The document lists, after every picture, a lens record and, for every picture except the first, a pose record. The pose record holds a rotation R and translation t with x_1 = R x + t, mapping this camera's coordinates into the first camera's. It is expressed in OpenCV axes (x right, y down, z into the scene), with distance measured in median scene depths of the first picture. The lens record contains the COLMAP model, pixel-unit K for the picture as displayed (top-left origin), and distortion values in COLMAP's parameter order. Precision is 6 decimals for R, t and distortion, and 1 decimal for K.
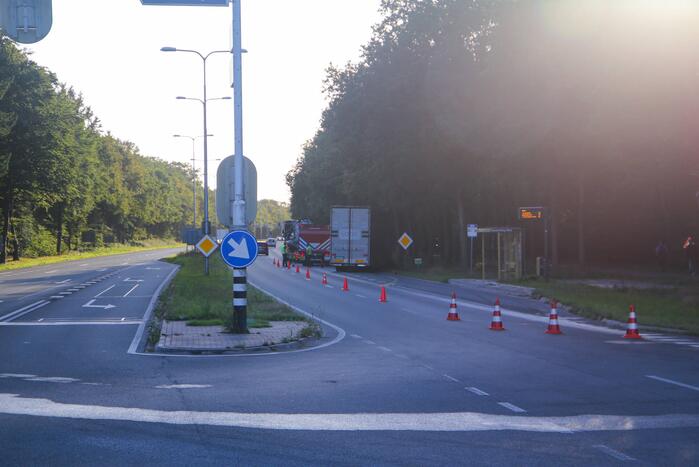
lens RADIAL K [[1960.6, 0, 349.5], [0, 1960.6, 233.5], [0, 0, 1]] dist [0.534959, 0.695784]
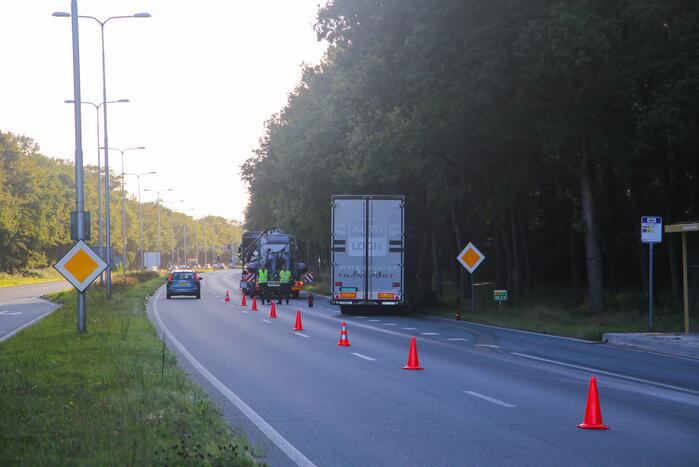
lens RADIAL K [[1960.6, 0, 349.5], [0, 1960.6, 233.5], [0, 0, 1]] dist [0.534959, 0.695784]
pose [[0.999562, -0.010085, 0.027807, -0.019127], [0.010525, 0.999821, -0.015712, 0.005069], [-0.027643, 0.015998, 0.999490, 0.432040]]
